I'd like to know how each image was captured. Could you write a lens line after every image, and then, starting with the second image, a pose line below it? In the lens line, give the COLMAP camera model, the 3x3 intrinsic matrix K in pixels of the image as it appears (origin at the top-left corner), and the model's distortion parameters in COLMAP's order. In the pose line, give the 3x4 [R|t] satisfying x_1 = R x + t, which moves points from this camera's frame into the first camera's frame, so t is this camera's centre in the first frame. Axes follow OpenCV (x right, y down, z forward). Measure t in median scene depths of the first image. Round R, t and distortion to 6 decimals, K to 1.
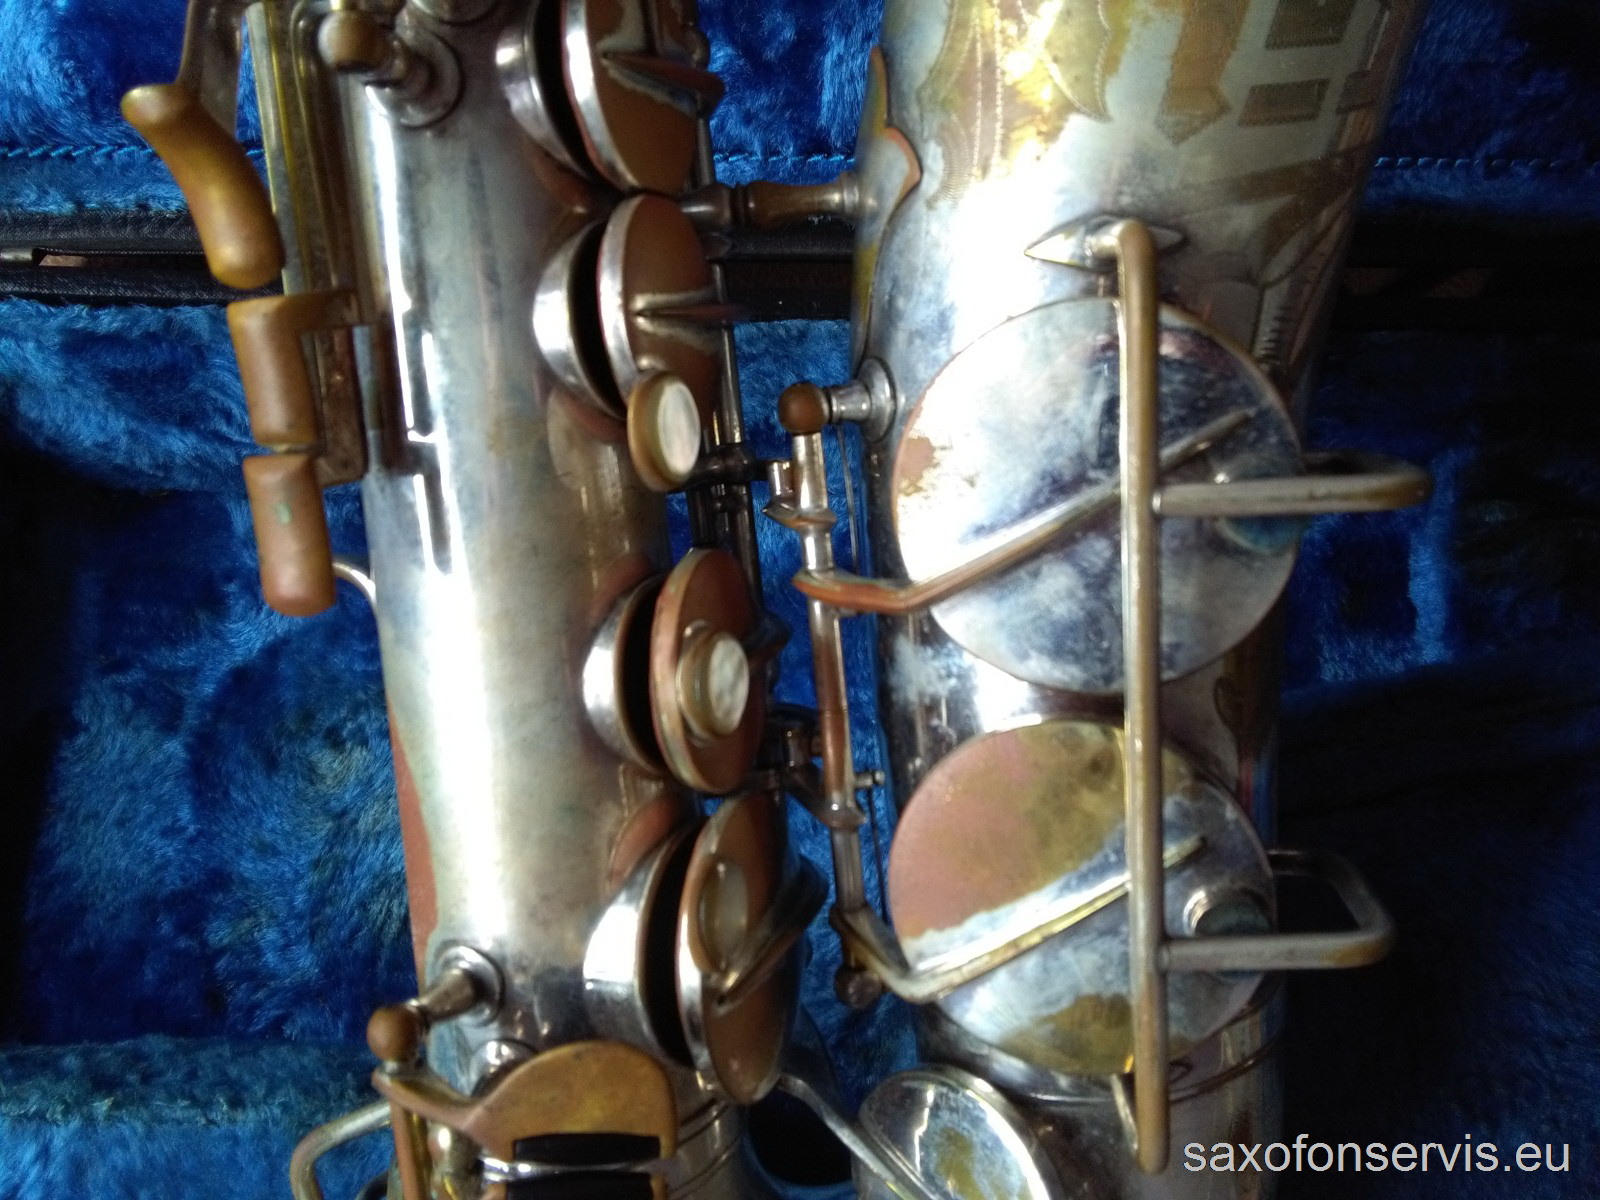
lens RADIAL K [[1332.7, 0, 800.0], [0, 1332.7, 600.0], [0, 0, 1]] dist [0.084818, -0.123934]
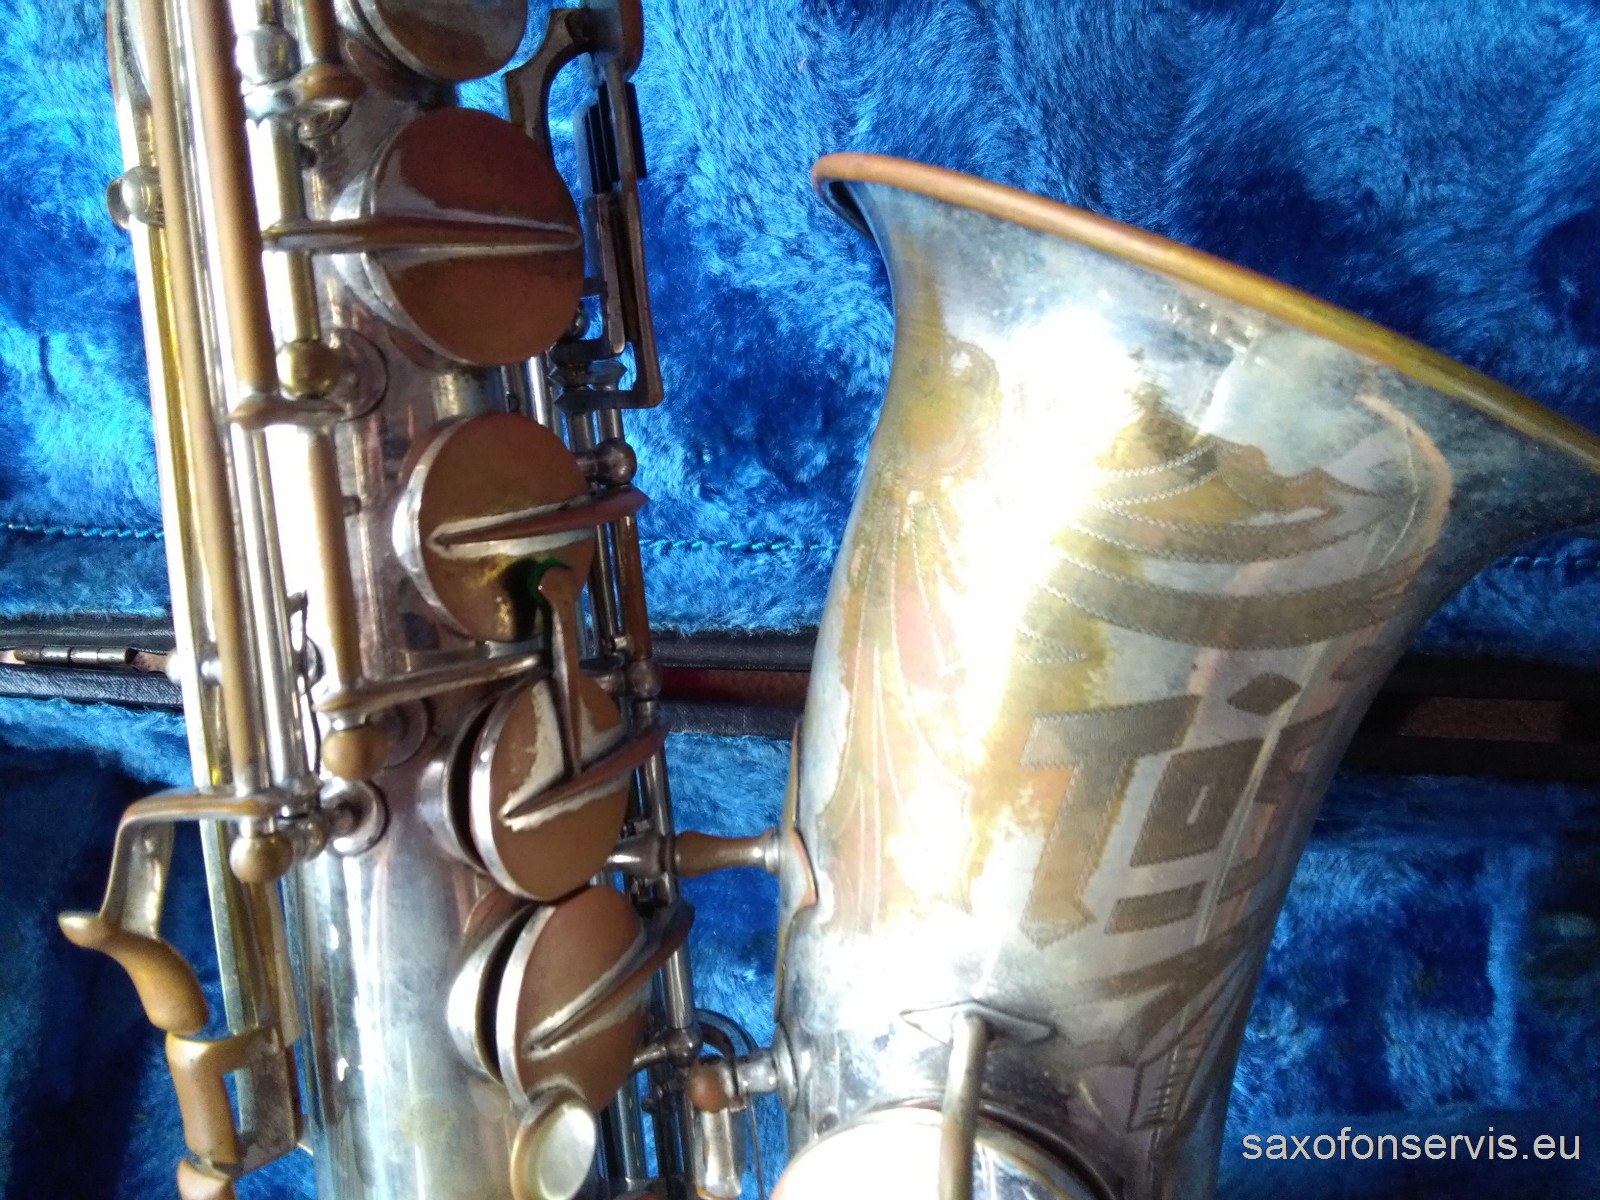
lens RADIAL K [[1341.0, 0, 800.0], [0, 1341.0, 600.0], [0, 0, 1]] dist [0.090837, -0.143192]
pose [[0.989804, 0.033880, -0.138351, 0.115375], [-0.034503, 0.999402, -0.002105, -0.294380], [0.138197, 0.006857, 0.990381, -0.015469]]
